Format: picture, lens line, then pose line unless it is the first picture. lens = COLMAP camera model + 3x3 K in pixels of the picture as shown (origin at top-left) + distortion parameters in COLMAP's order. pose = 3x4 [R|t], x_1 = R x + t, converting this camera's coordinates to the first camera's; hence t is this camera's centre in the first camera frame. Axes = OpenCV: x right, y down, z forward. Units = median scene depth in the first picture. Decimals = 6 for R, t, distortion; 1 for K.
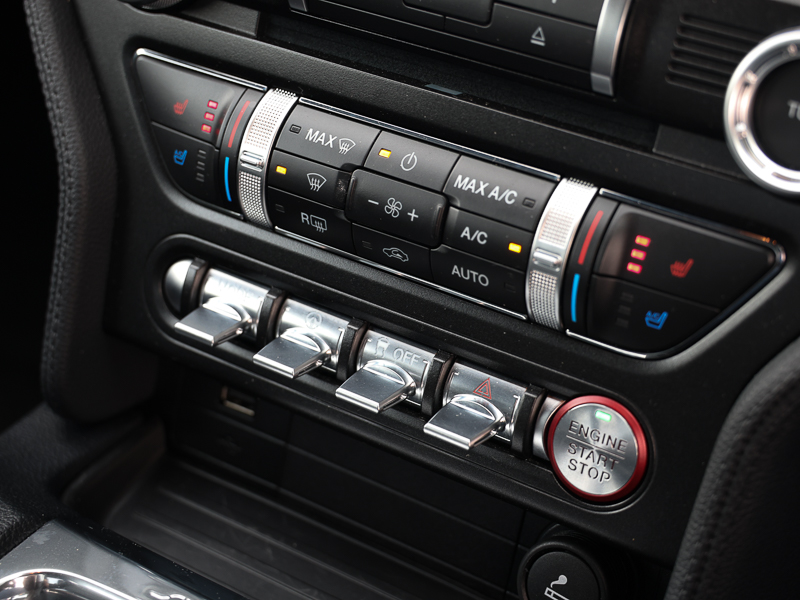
lens RADIAL K [[1608.3, 0, 400.0], [0, 1608.3, 300.0], [0, 0, 1]] dist [-0.006351, -0.064051]
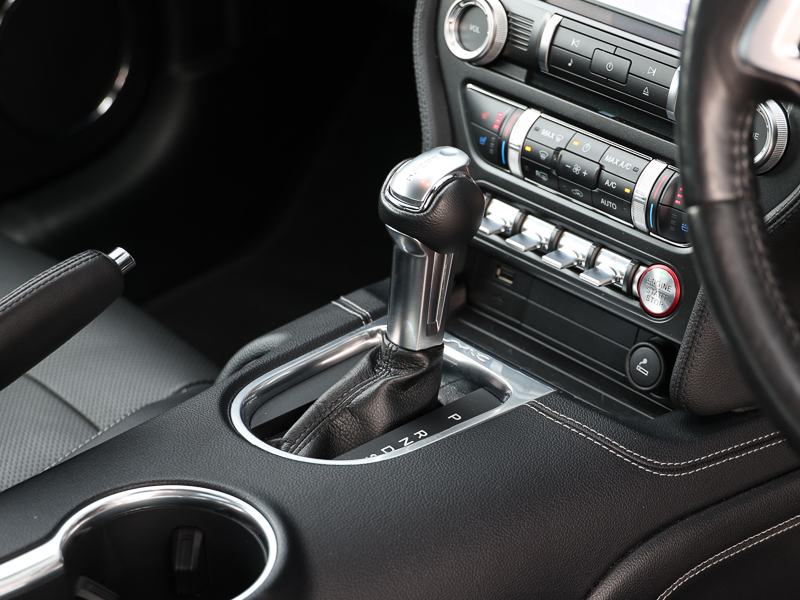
lens RADIAL K [[2107.9, 0, 400.0], [0, 2107.9, 300.0], [0, 0, 1]] dist [-0.040181, -0.252333]
pose [[0.968269, 0.087787, -0.233985, 0.401897], [-0.099683, 0.994235, -0.039488, 0.226208], [0.229169, 0.061559, 0.971438, -1.578211]]
